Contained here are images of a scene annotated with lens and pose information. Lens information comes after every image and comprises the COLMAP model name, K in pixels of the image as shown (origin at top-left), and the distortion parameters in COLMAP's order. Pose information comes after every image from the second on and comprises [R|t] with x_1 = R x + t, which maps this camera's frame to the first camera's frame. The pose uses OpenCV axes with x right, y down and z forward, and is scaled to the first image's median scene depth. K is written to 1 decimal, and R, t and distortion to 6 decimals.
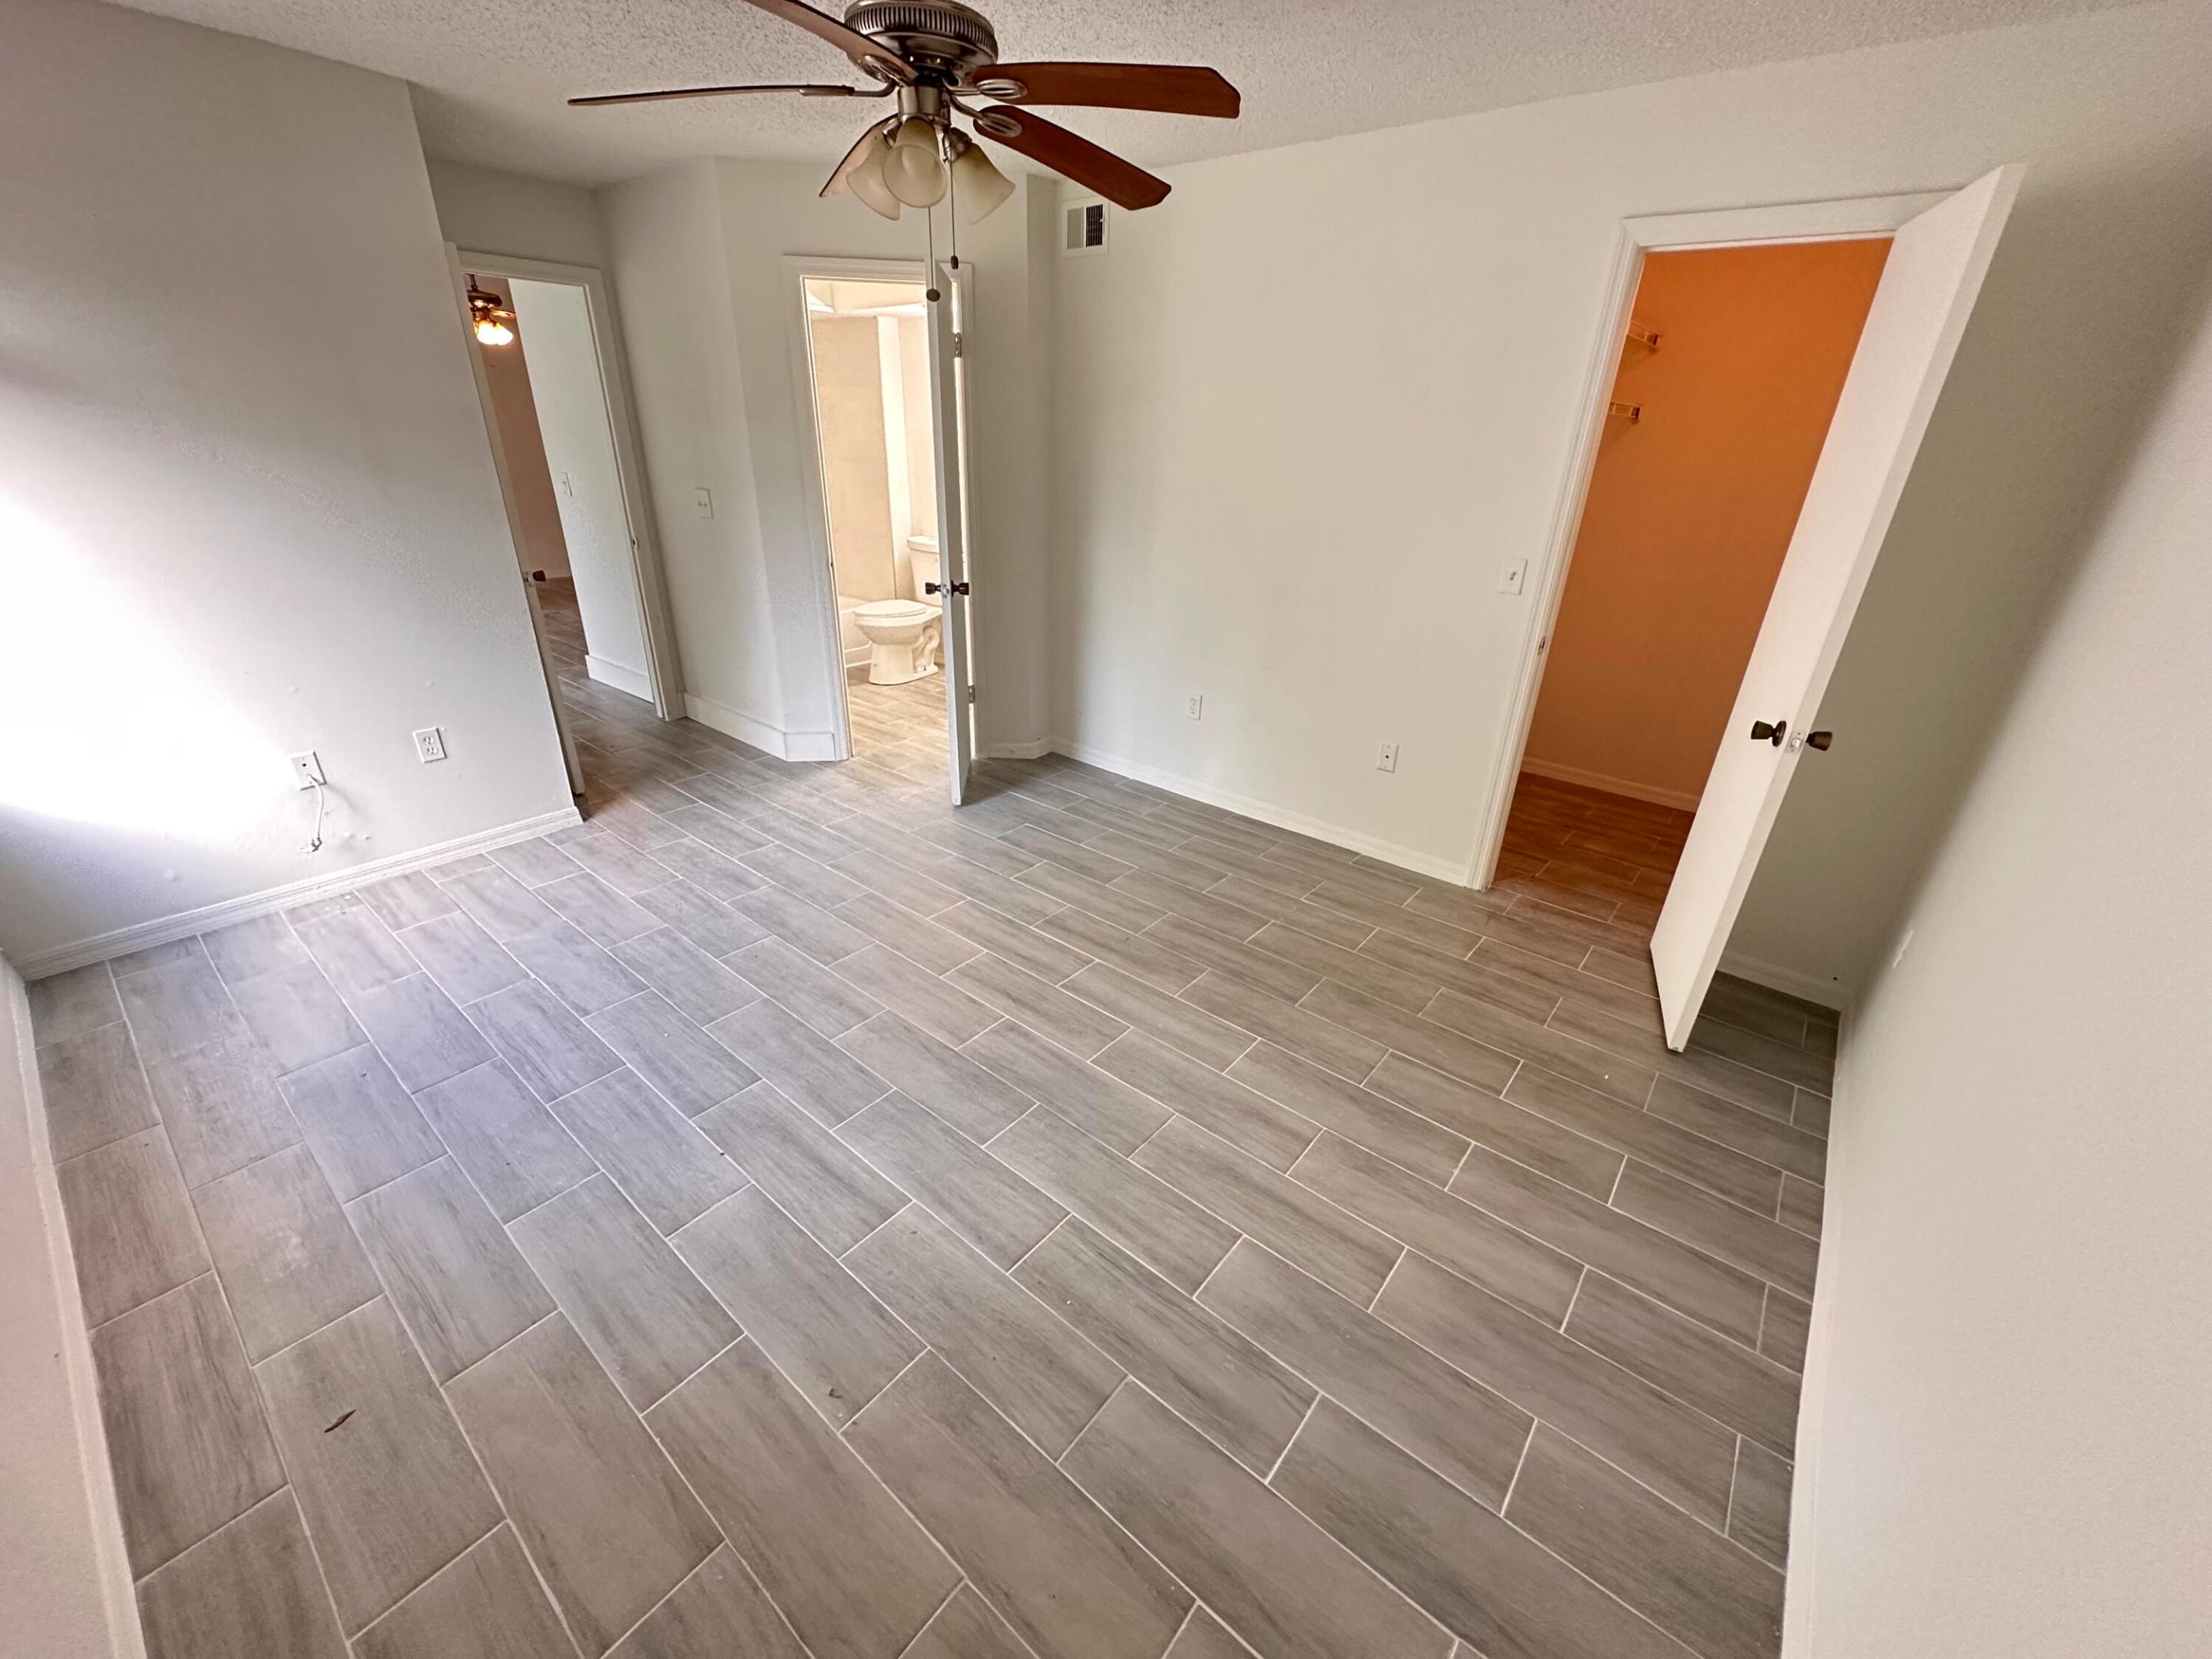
lens RADIAL K [[884.5, 0, 1108.6], [0, 884.5, 837.8], [0, 0, 1]] dist [-0.000130, -0.000461]
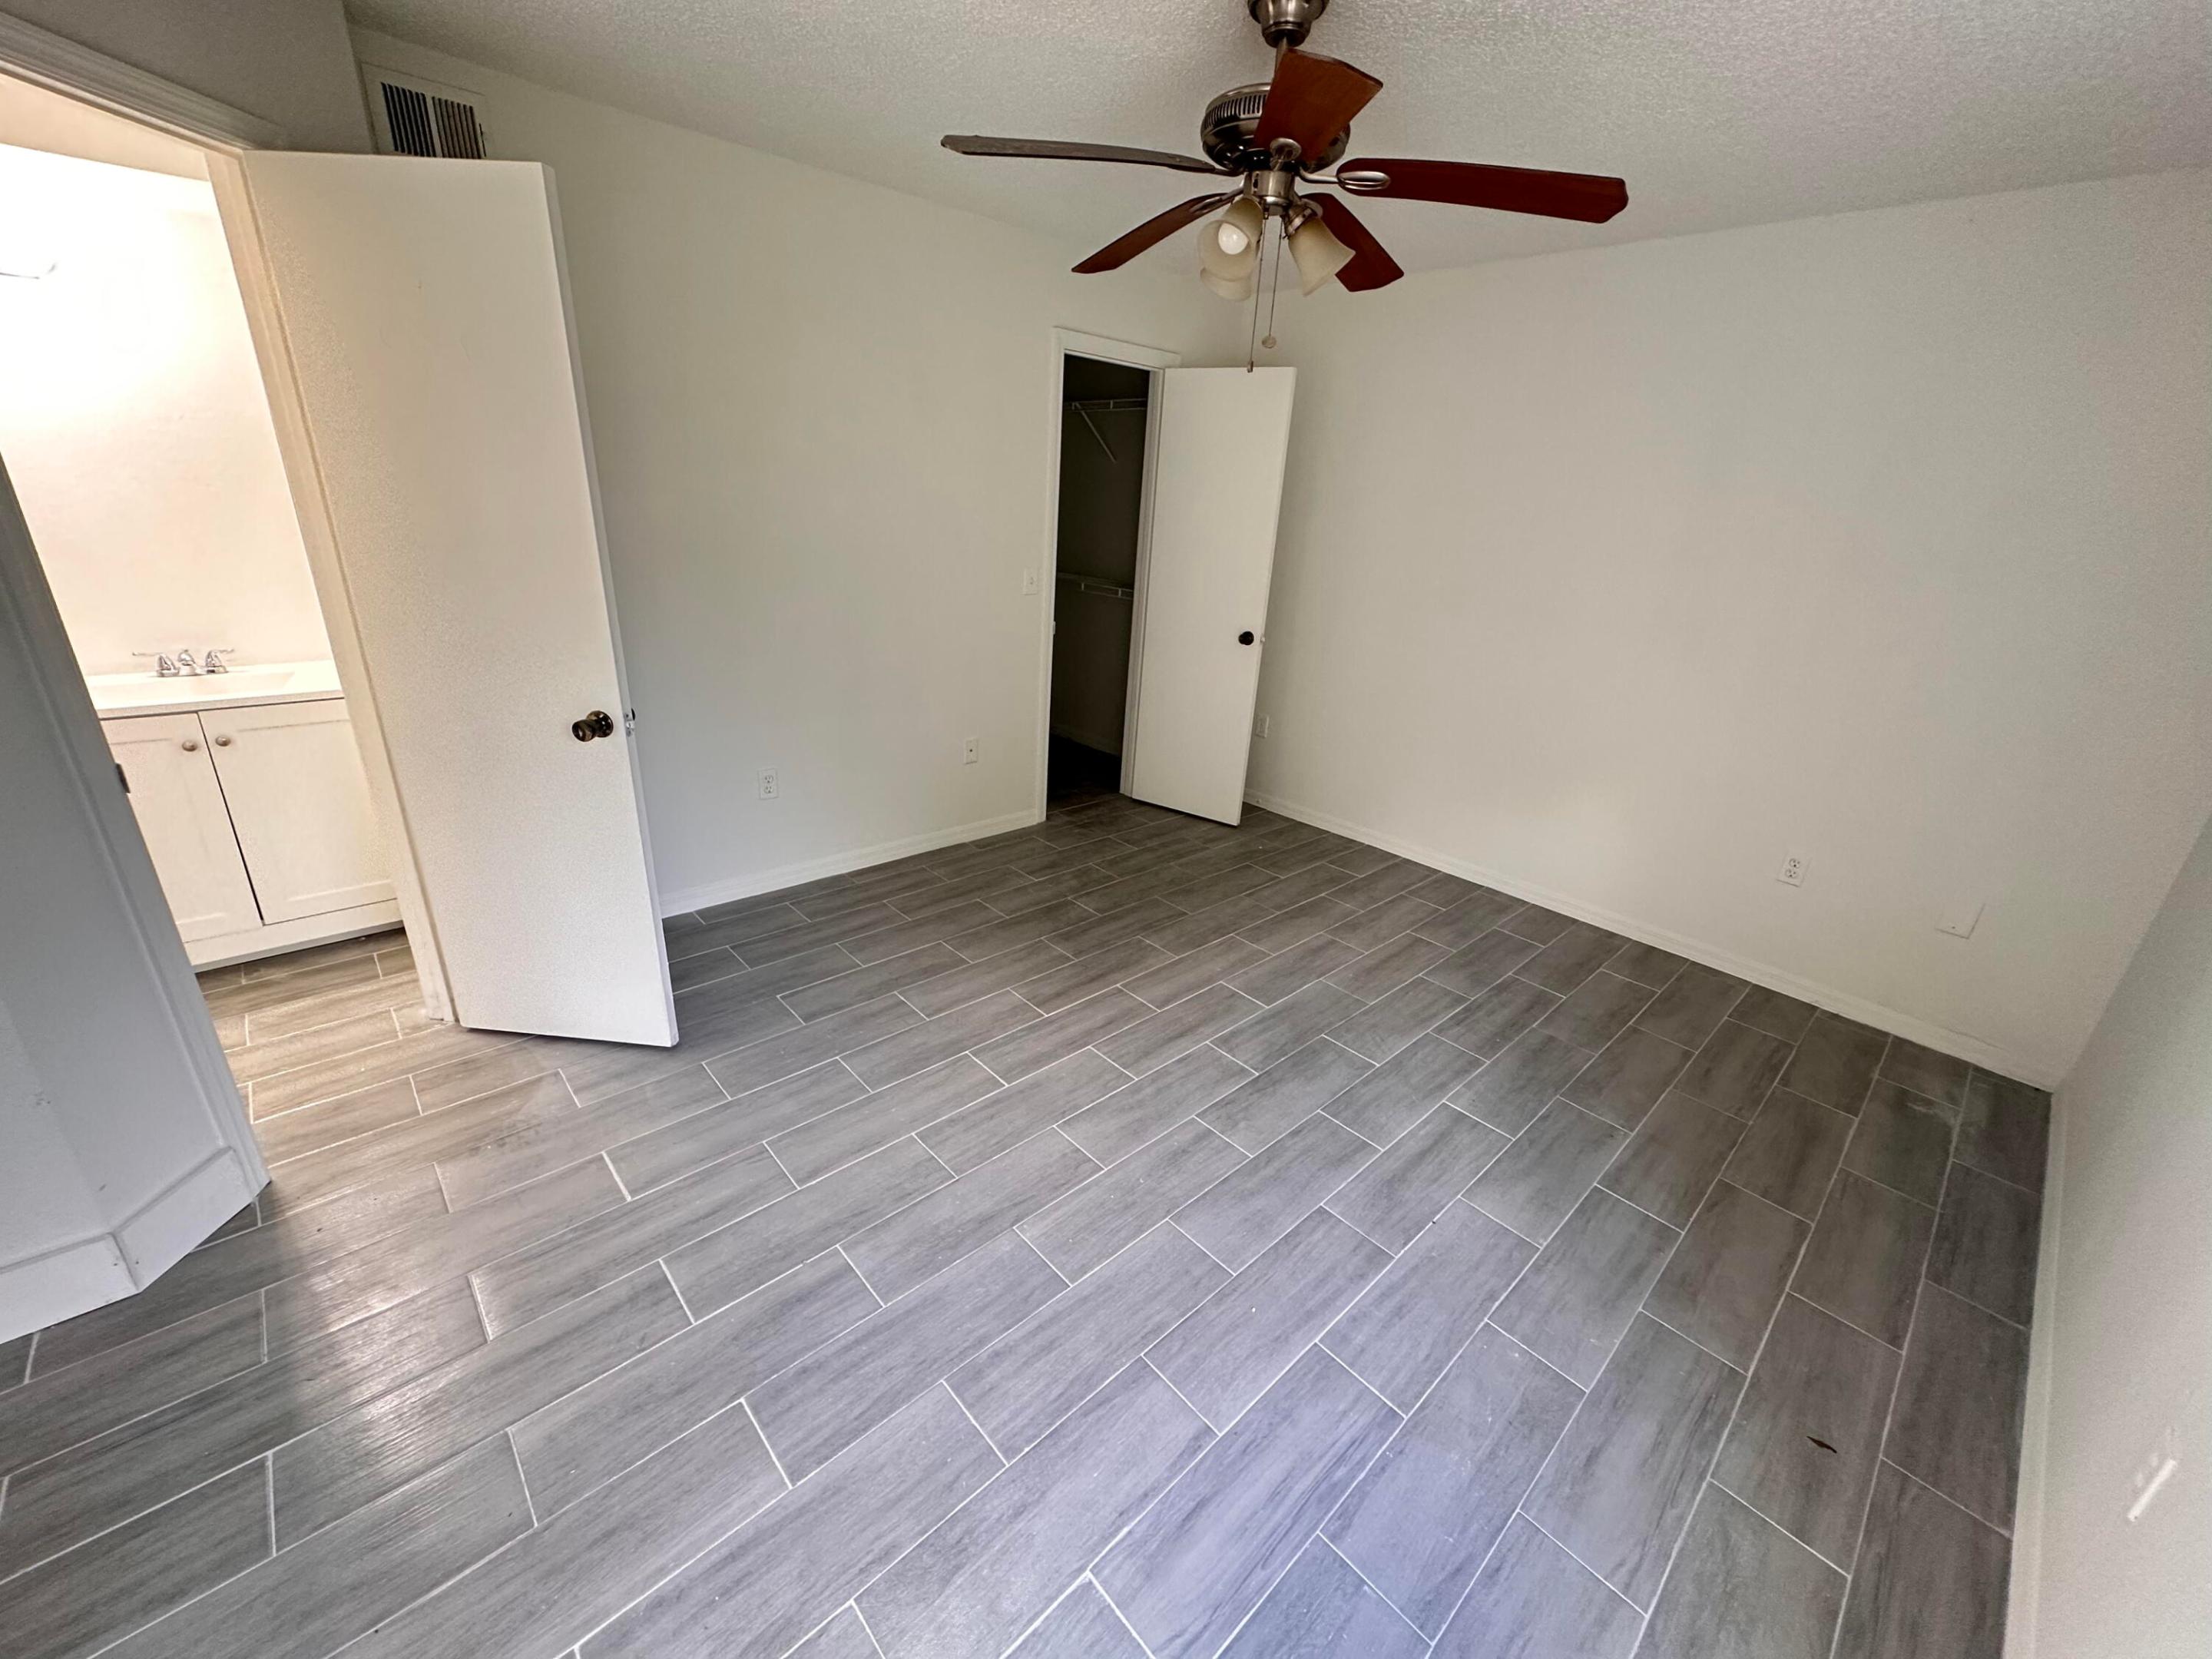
lens RADIAL K [[884.5, 0, 1108.6], [0, 884.5, 837.8], [0, 0, 1]] dist [-0.000130, -0.000461]
pose [[0.130295, -0.385279, 0.913555, -1.053529], [0.370840, 0.873469, 0.315482, -0.404715], [-0.919511, 0.297678, 0.256686, 0.816673]]
